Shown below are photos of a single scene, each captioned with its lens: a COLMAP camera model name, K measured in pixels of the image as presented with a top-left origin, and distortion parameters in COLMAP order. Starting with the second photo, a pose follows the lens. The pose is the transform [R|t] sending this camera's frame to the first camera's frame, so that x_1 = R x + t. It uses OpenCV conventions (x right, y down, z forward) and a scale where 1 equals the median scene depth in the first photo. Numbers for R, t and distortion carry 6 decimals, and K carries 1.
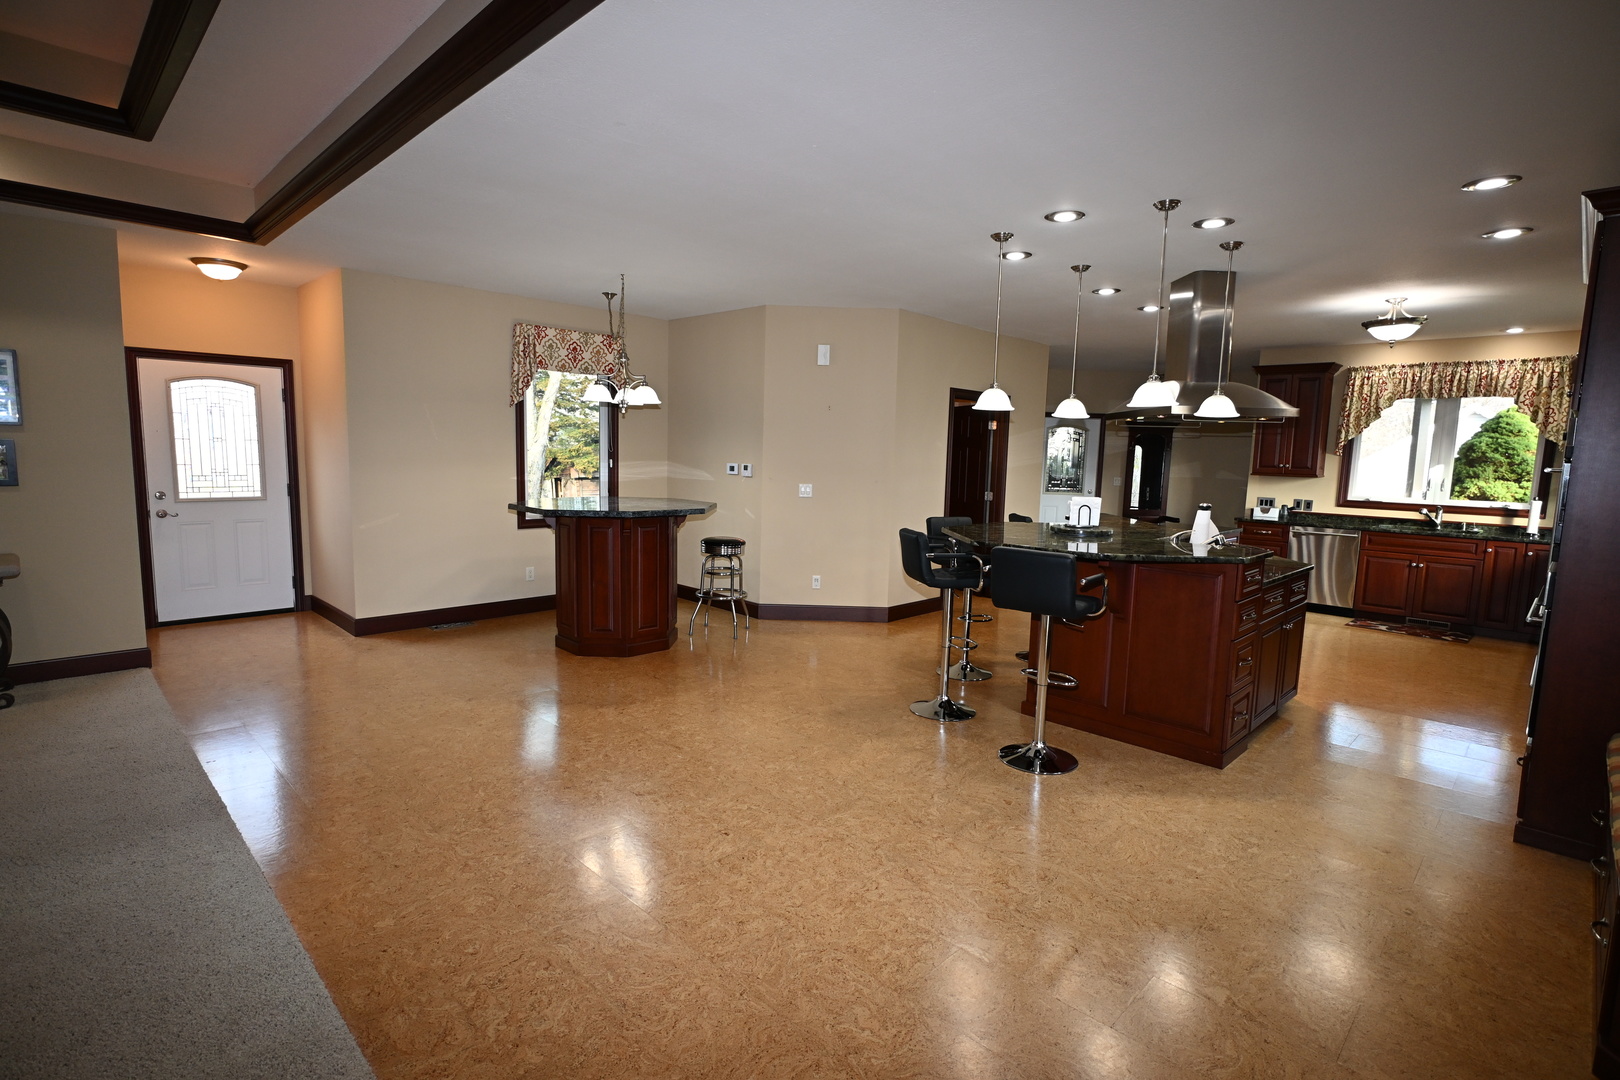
lens RADIAL K [[782.7, 0, 803.5], [0, 782.7, 540.0], [0, 0, 1]] dist [-0.005959, 0.001425]
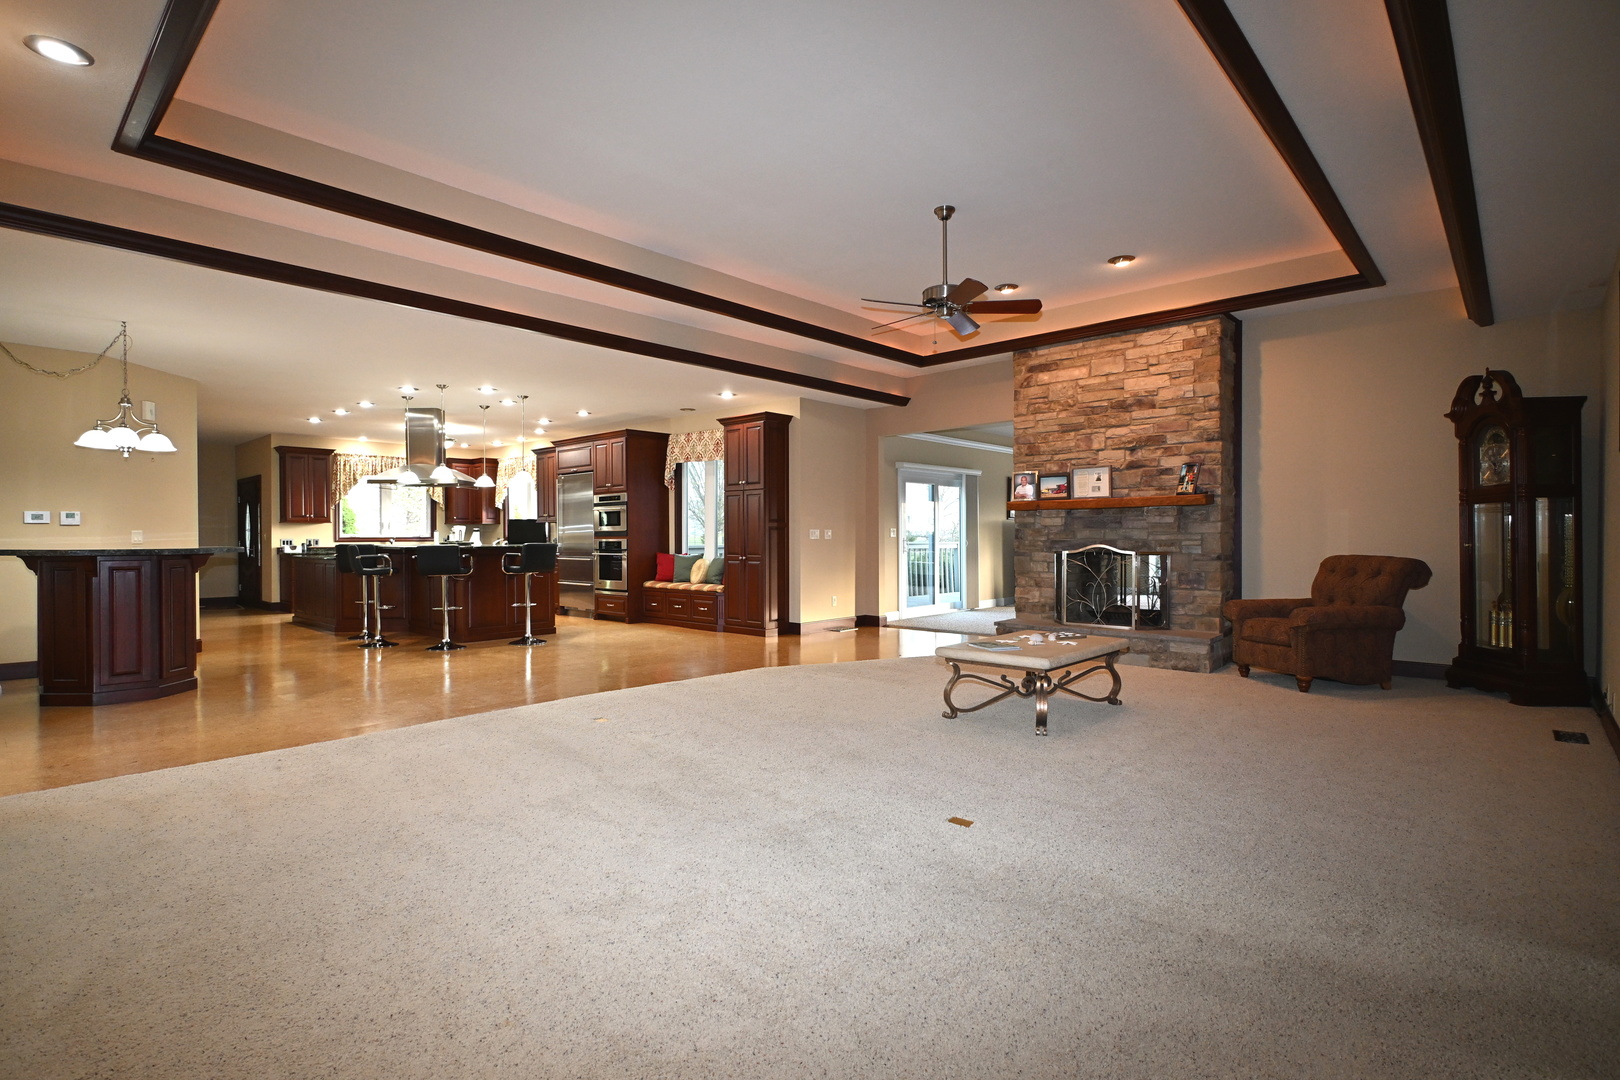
lens RADIAL K [[782.7, 0, 805.1], [0, 782.7, 537.6], [0, 0, 1]] dist [-0.005959, 0.001425]
pose [[-0.037289, -0.029447, 0.998871, -0.997856], [0.118354, 0.992400, 0.033674, 0.007011], [-0.992271, 0.119476, -0.033520, 0.147252]]
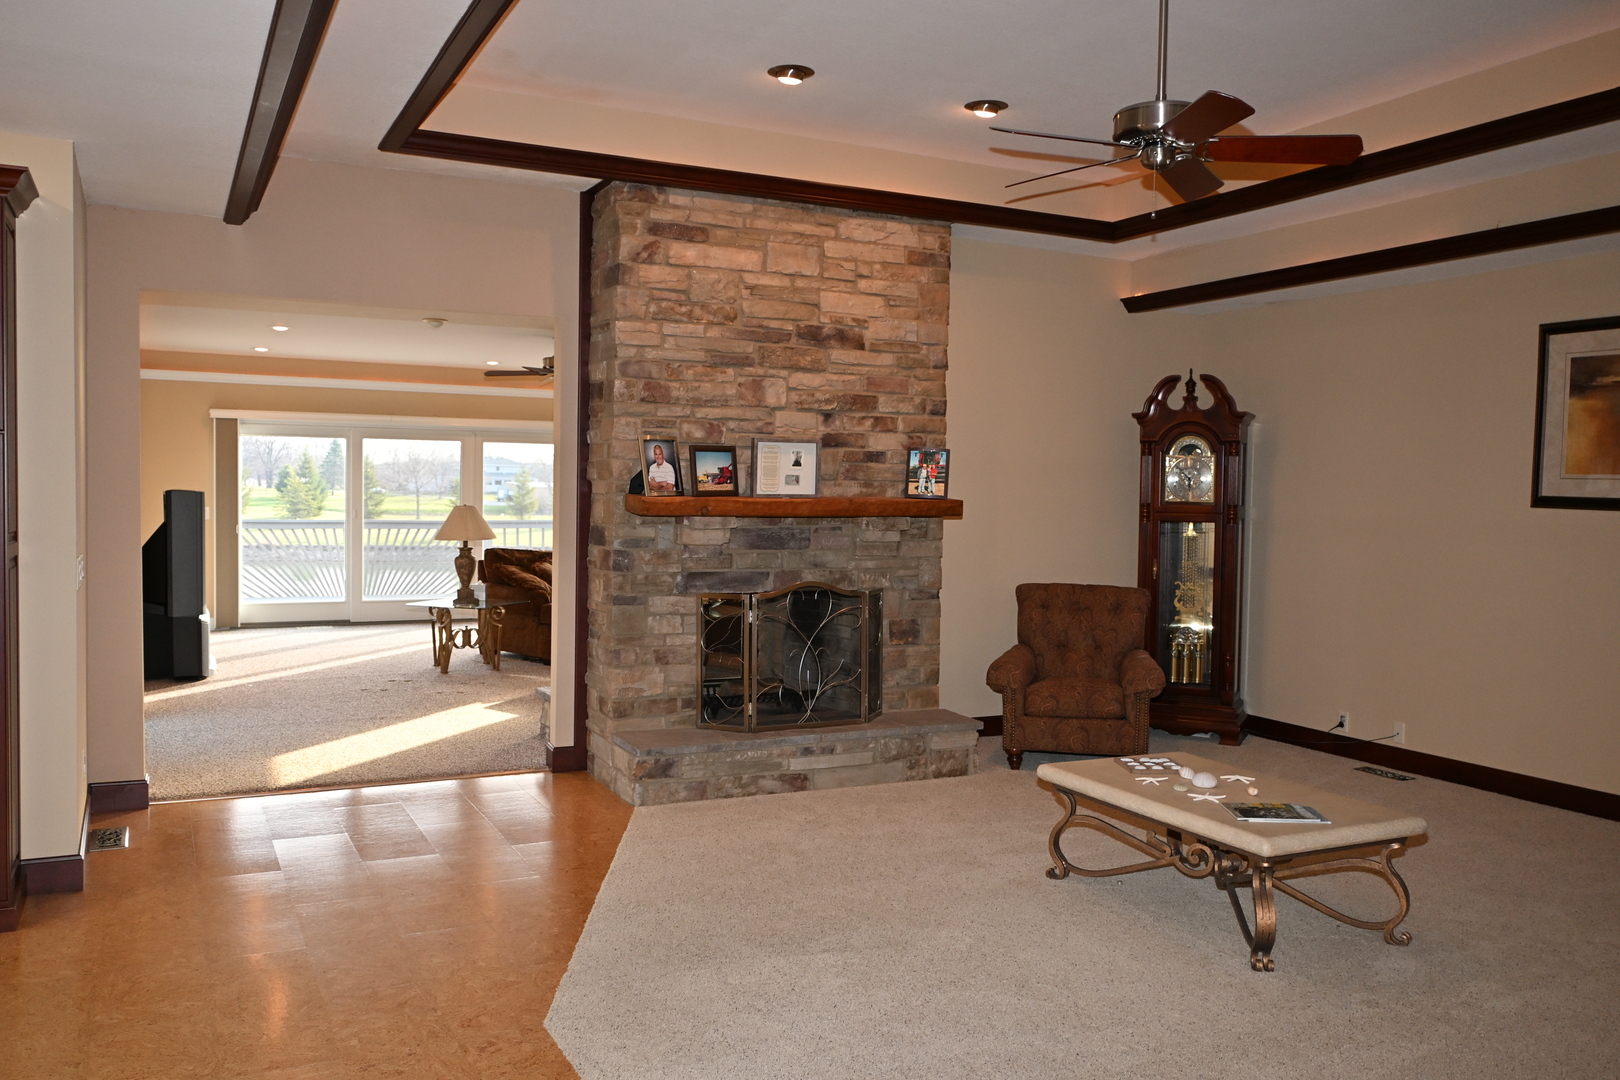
lens RADIAL K [[1306.0, 0, 813.1], [0, 1306.0, 539.0], [0, 0, 1]] dist [0.003462, 0.001688]
pose [[-0.947257, -0.056888, 0.315385, -0.323799], [-0.006614, 0.987379, 0.158235, -0.082258], [-0.320406, 0.147804, -0.935678, 0.604833]]
